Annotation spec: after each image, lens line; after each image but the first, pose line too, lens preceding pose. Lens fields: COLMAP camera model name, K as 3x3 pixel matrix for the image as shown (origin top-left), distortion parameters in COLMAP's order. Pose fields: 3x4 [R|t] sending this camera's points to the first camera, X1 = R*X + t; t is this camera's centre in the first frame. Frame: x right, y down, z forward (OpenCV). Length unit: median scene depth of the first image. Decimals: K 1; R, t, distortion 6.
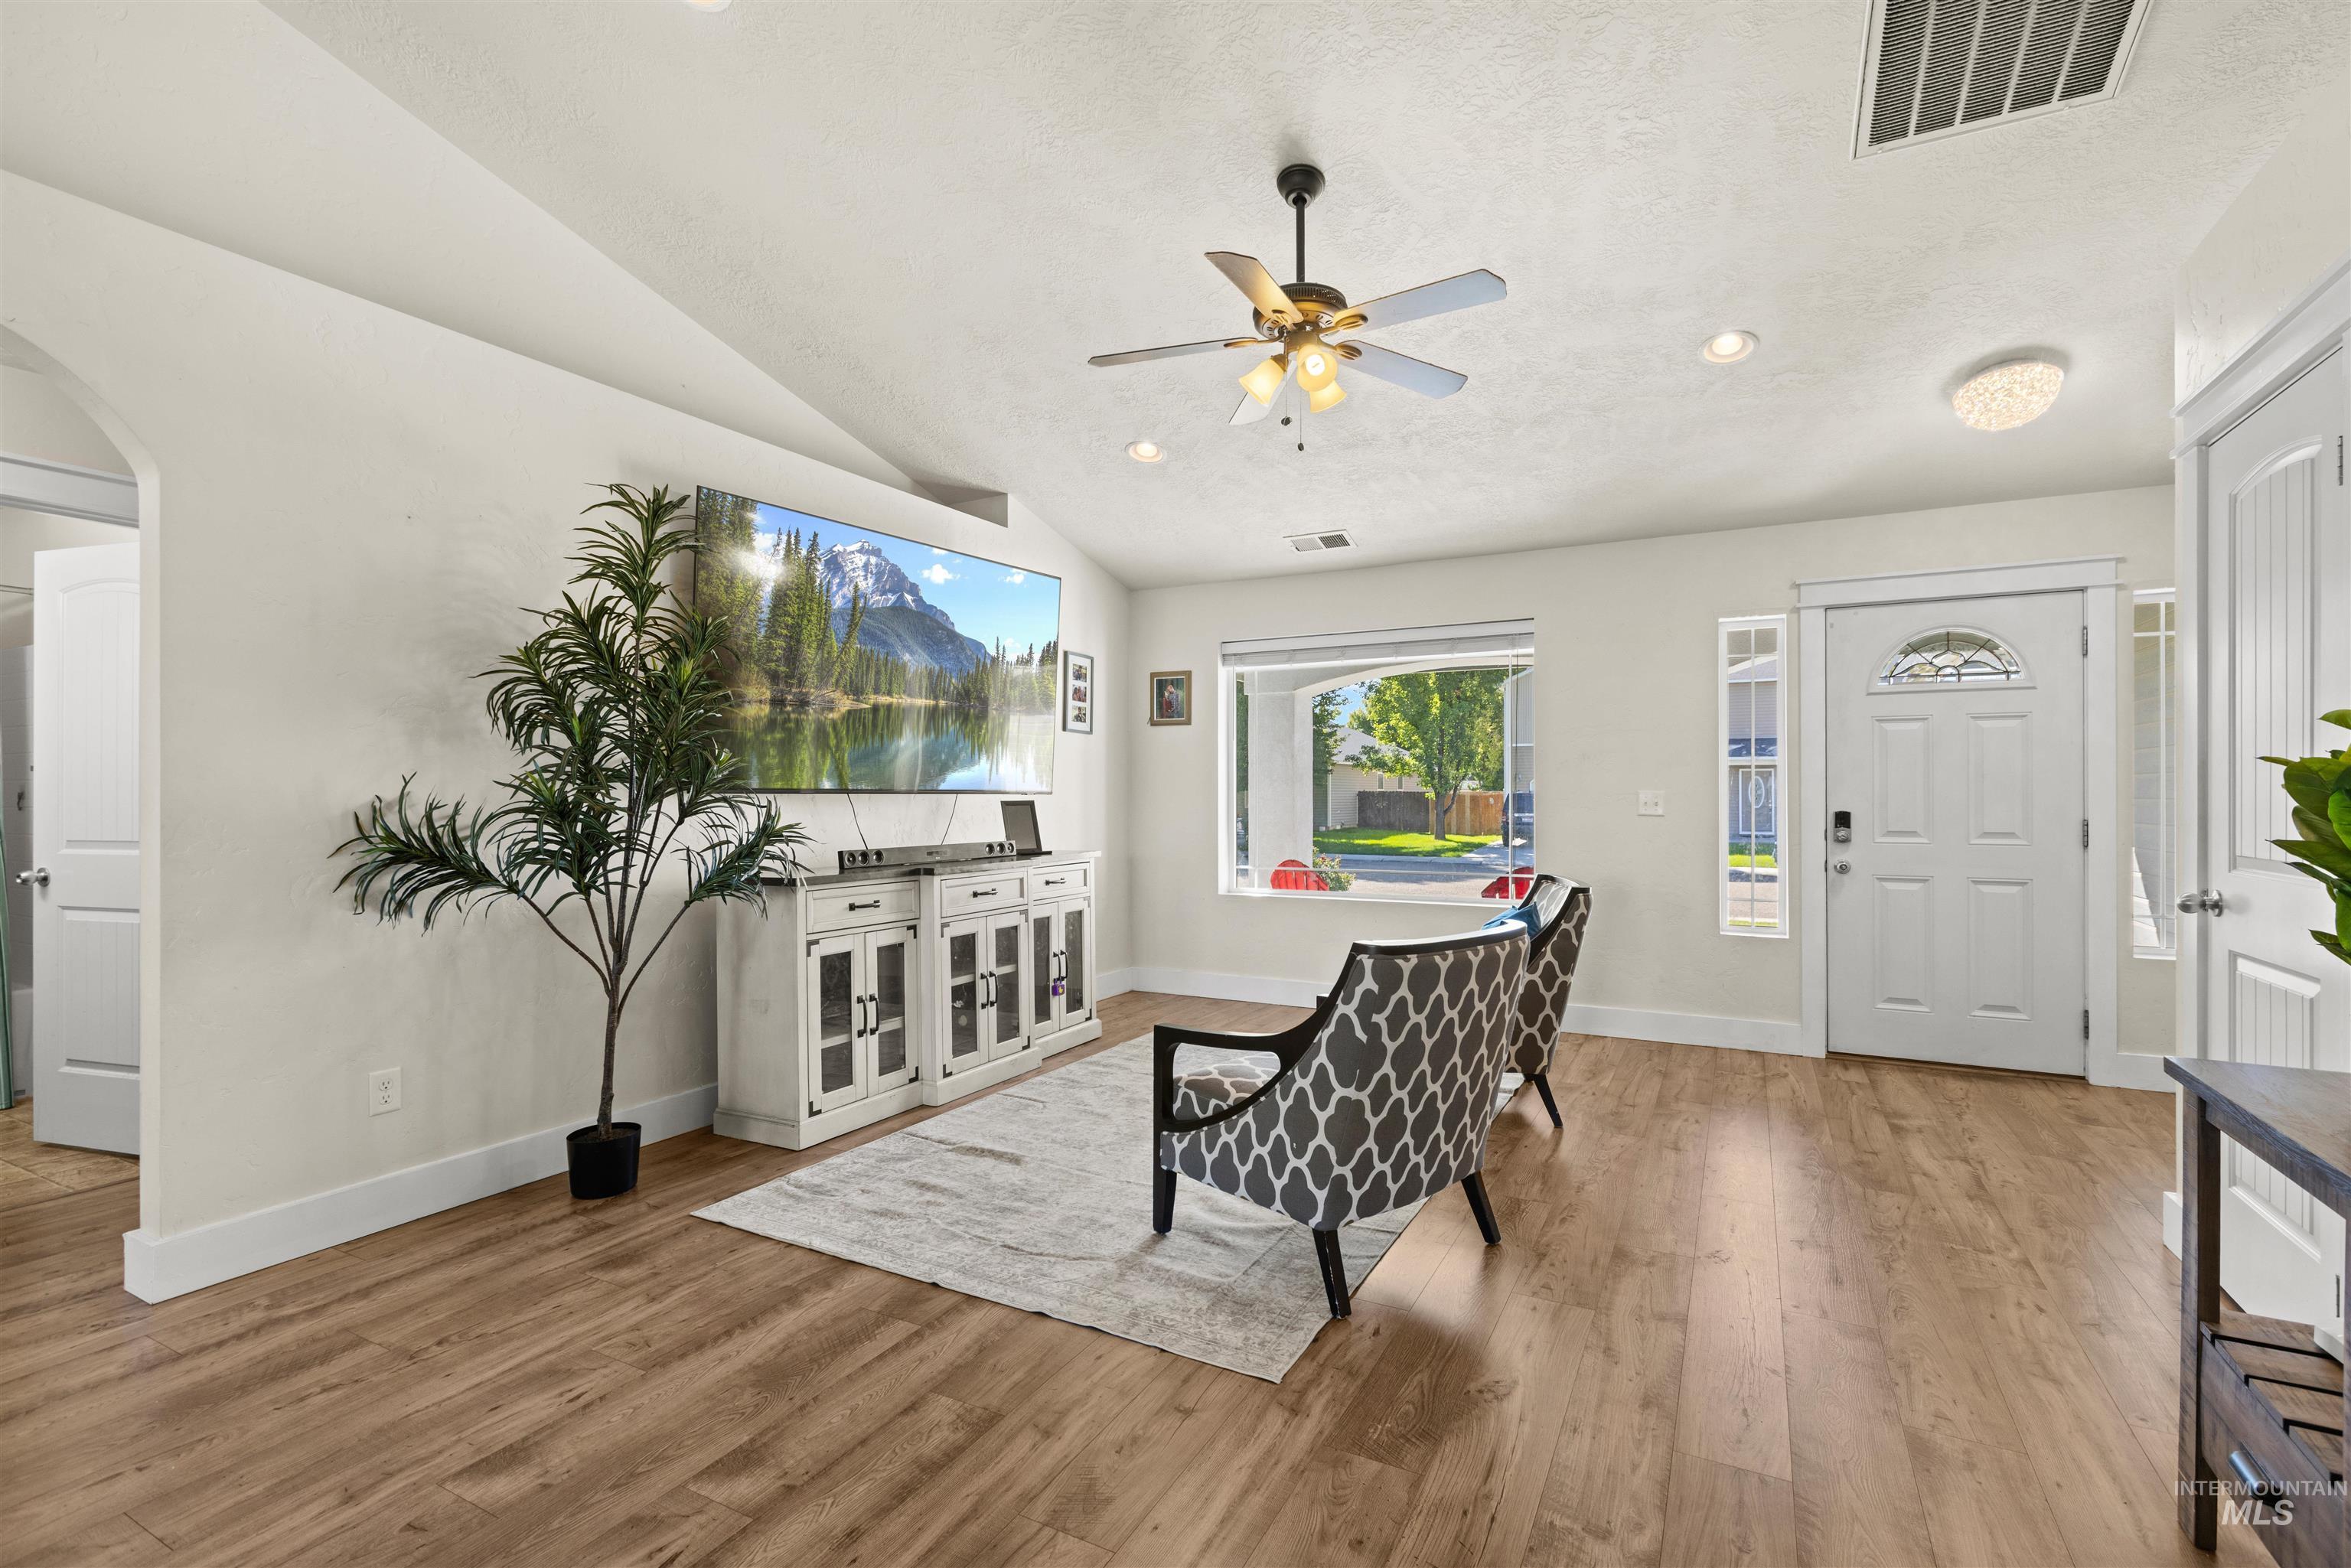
lens RADIAL K [[1046.6, 0, 1185.1], [0, 1046.6, 793.6], [0, 0, 1]] dist [0.002571, -0.001207]
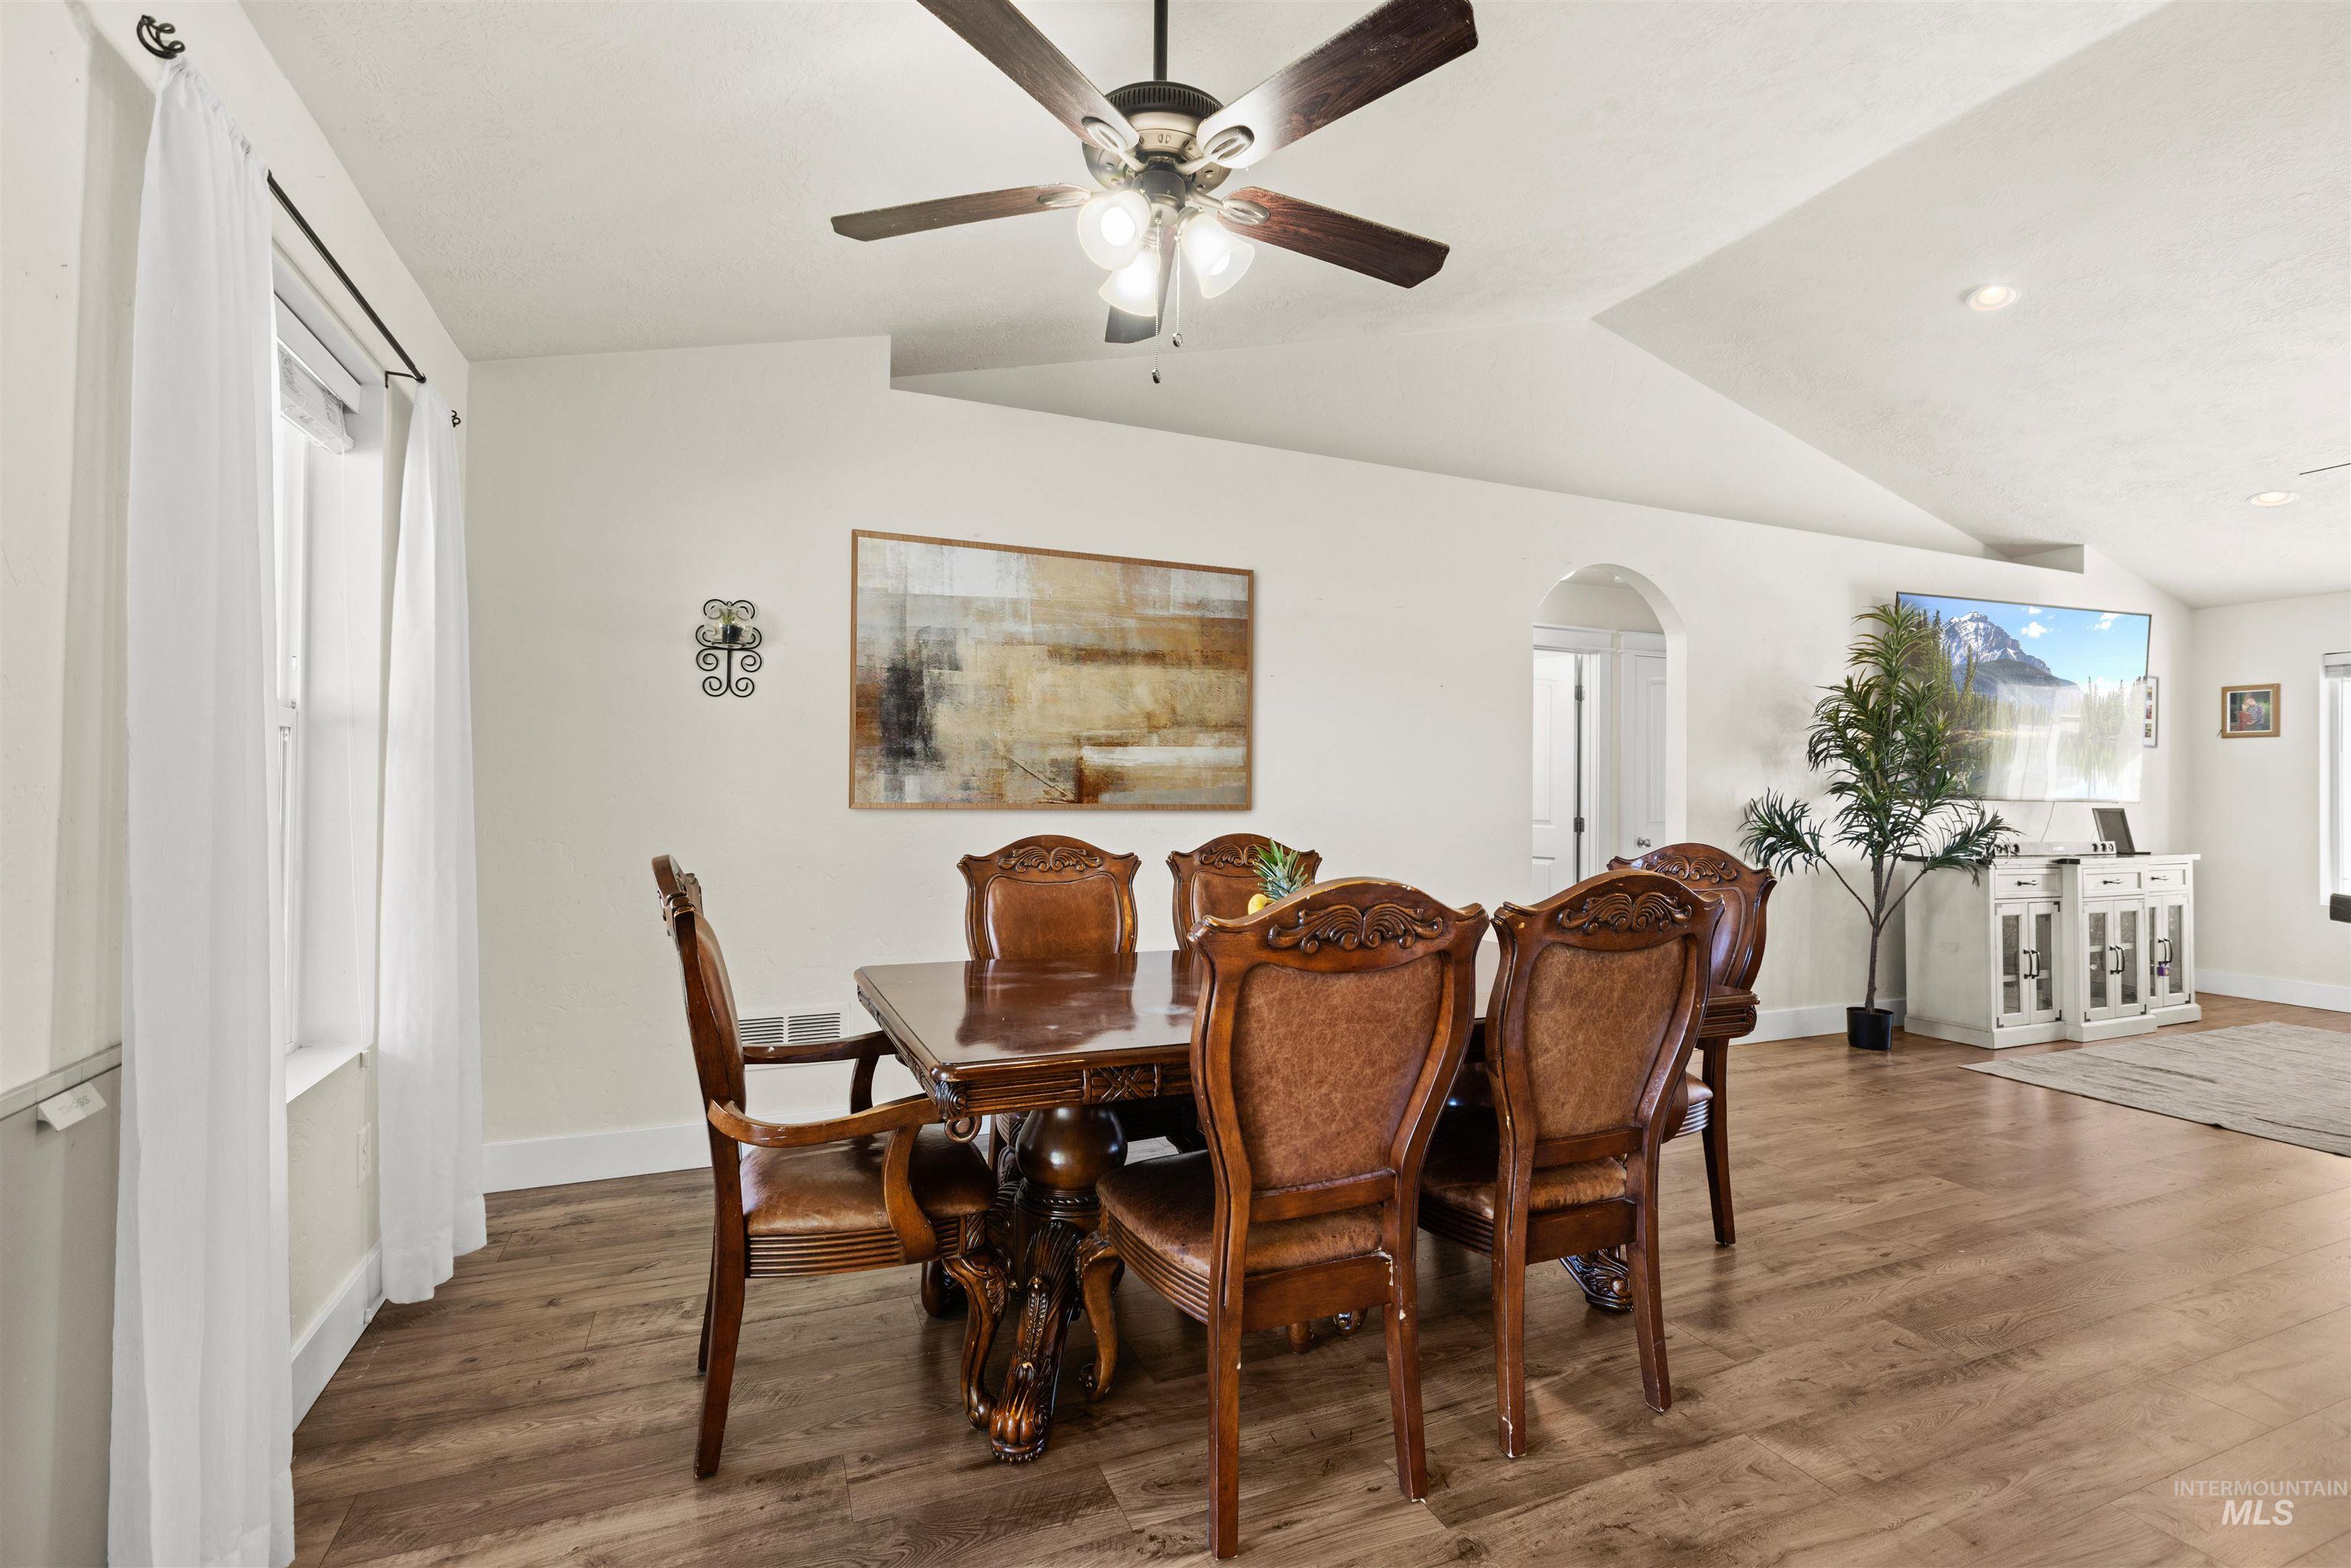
lens RADIAL K [[1046.6, 0, 1250.7], [0, 1046.6, 774.7], [0, 0, 1]] dist [0.002571, -0.001207]
pose [[0.795177, 0.003708, -0.606366, -0.297789], [-0.012208, 0.999877, -0.009895, -0.003741], [0.606254, 0.015271, 0.795124, -0.580952]]
